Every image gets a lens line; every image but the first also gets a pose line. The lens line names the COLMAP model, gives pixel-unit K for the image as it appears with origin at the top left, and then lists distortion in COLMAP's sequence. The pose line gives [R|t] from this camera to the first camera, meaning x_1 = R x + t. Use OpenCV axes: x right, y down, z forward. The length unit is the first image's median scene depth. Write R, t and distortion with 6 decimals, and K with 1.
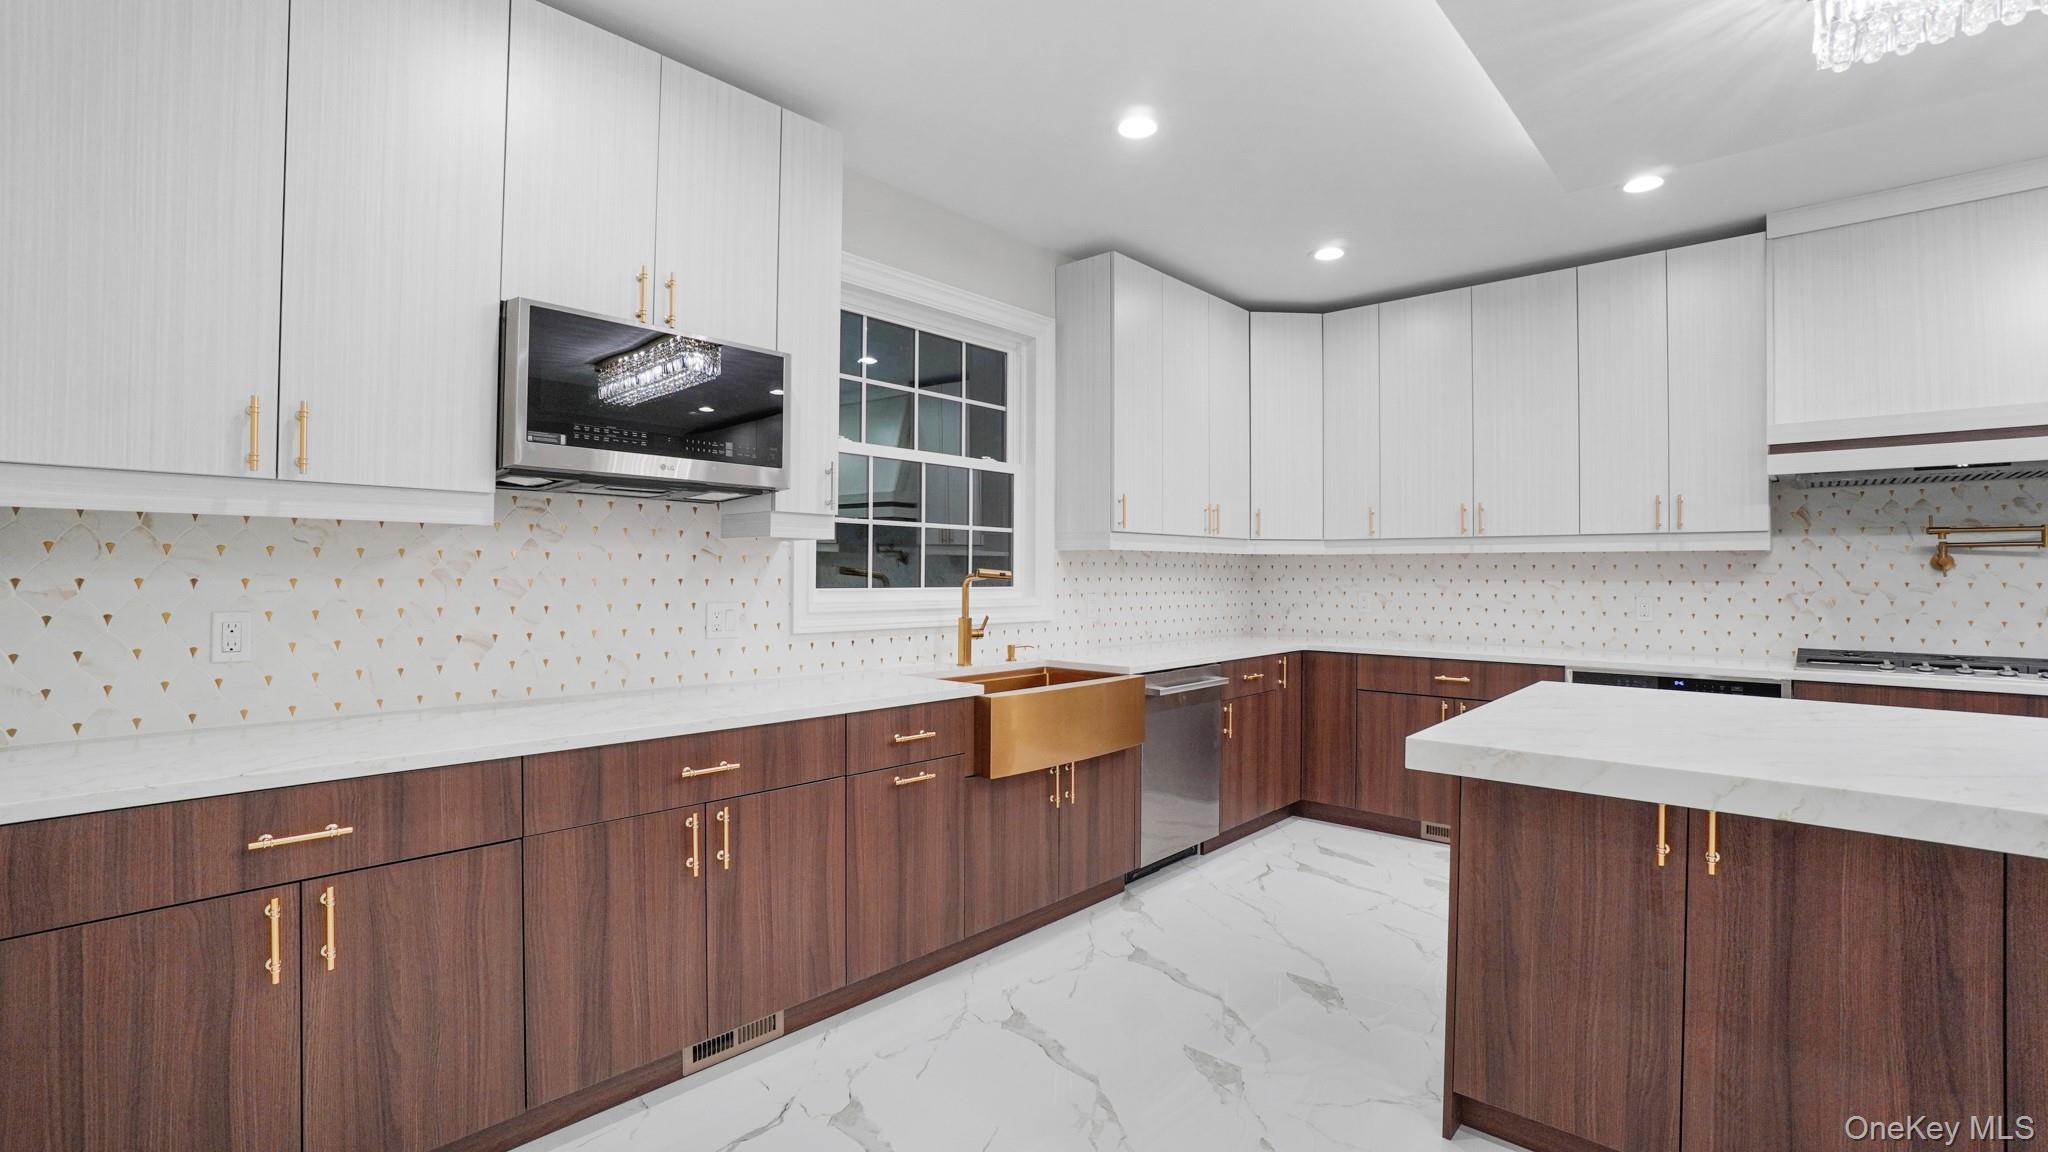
lens RADIAL K [[909.5, 0, 1024.0], [0, 909.5, 576.0], [0, 0, 1]] dist [-0.001349, 0.000003]
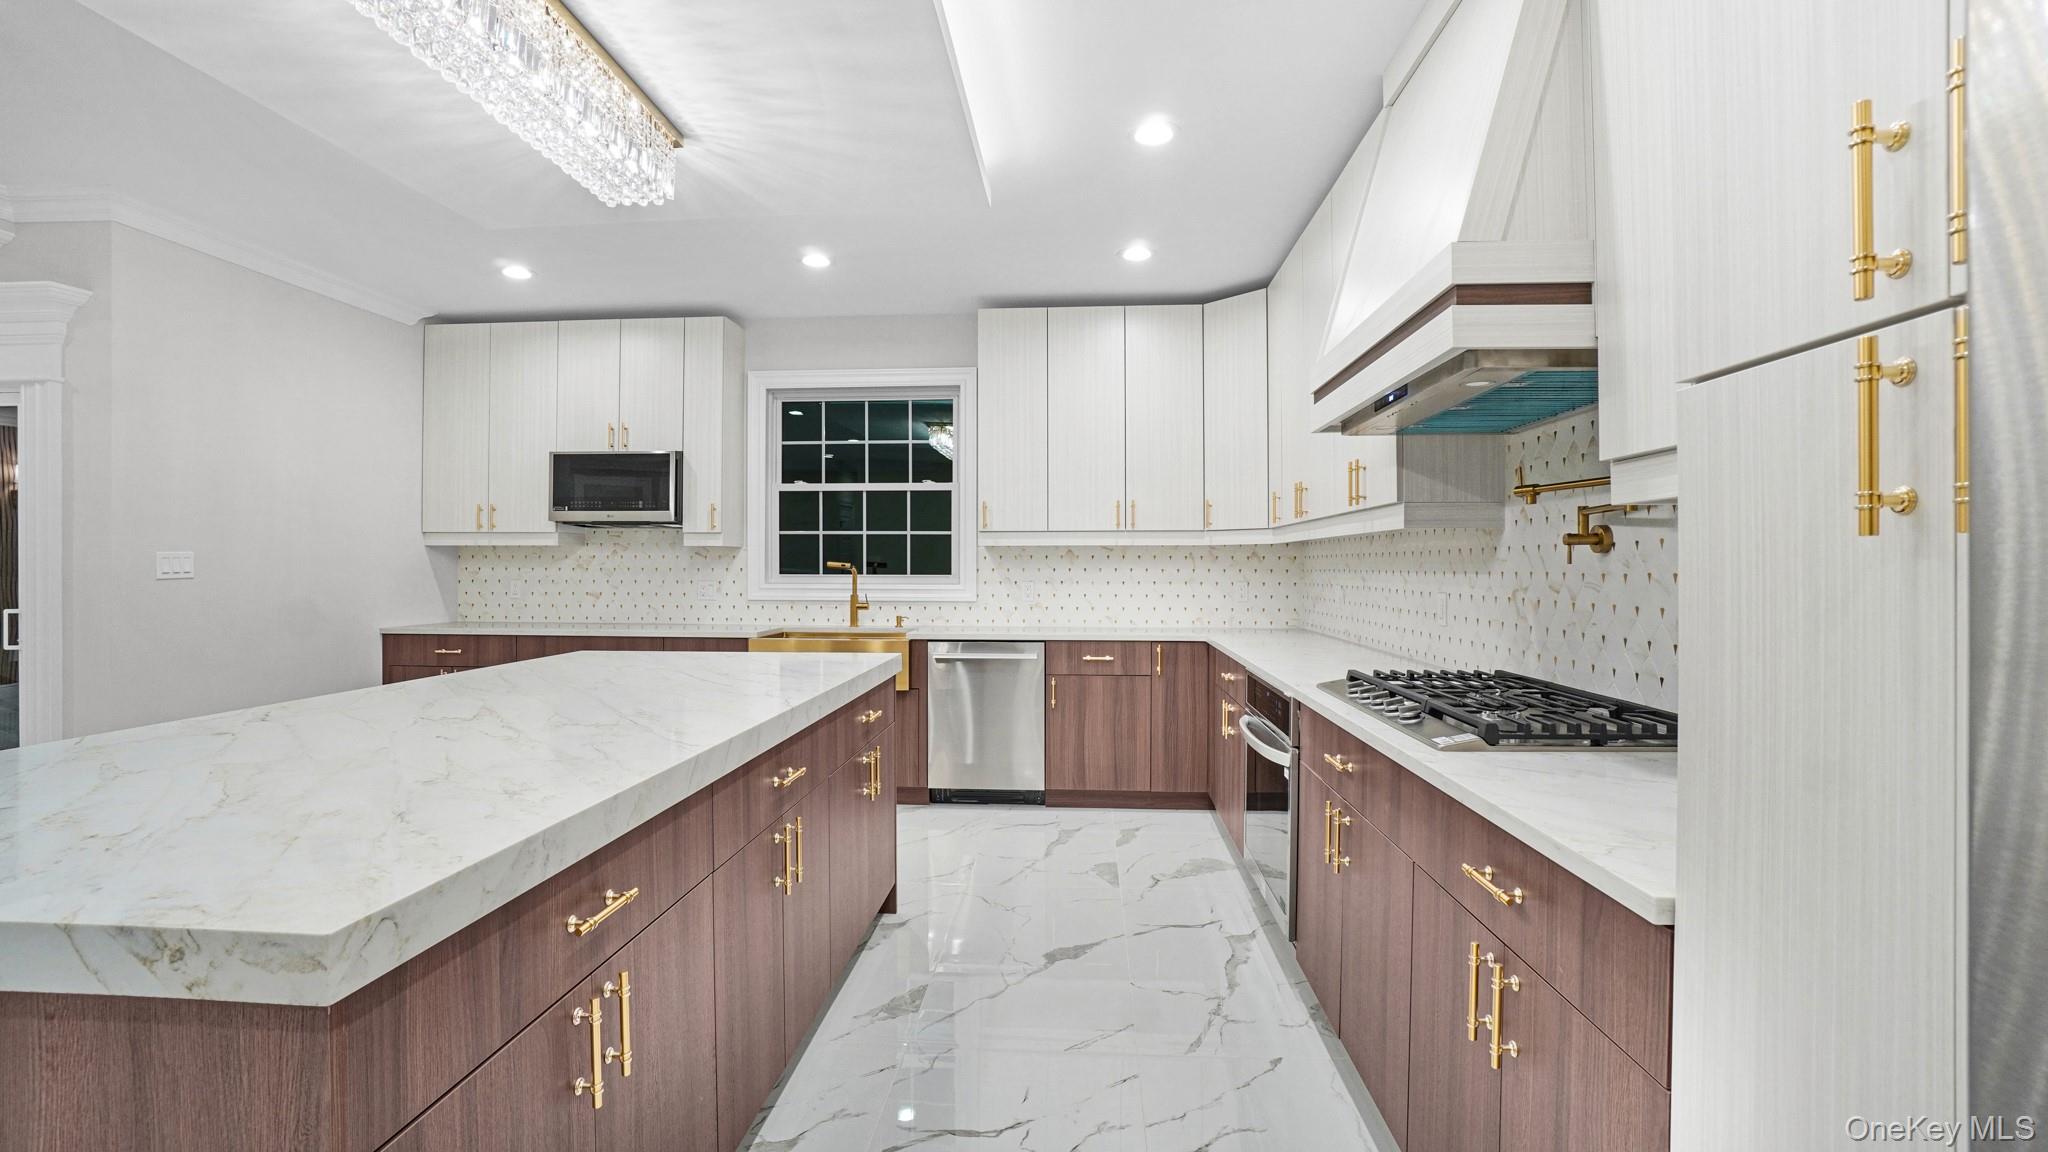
lens RADIAL K [[909.5, 0, 1024.0], [0, 909.5, 576.0], [0, 0, 1]] dist [-0.001349, 0.000003]
pose [[0.604718, 0.004957, -0.796424, 1.256262], [-0.001067, 0.999985, 0.005414, 0.006477], [0.796439, -0.002424, 0.604714, 0.314712]]
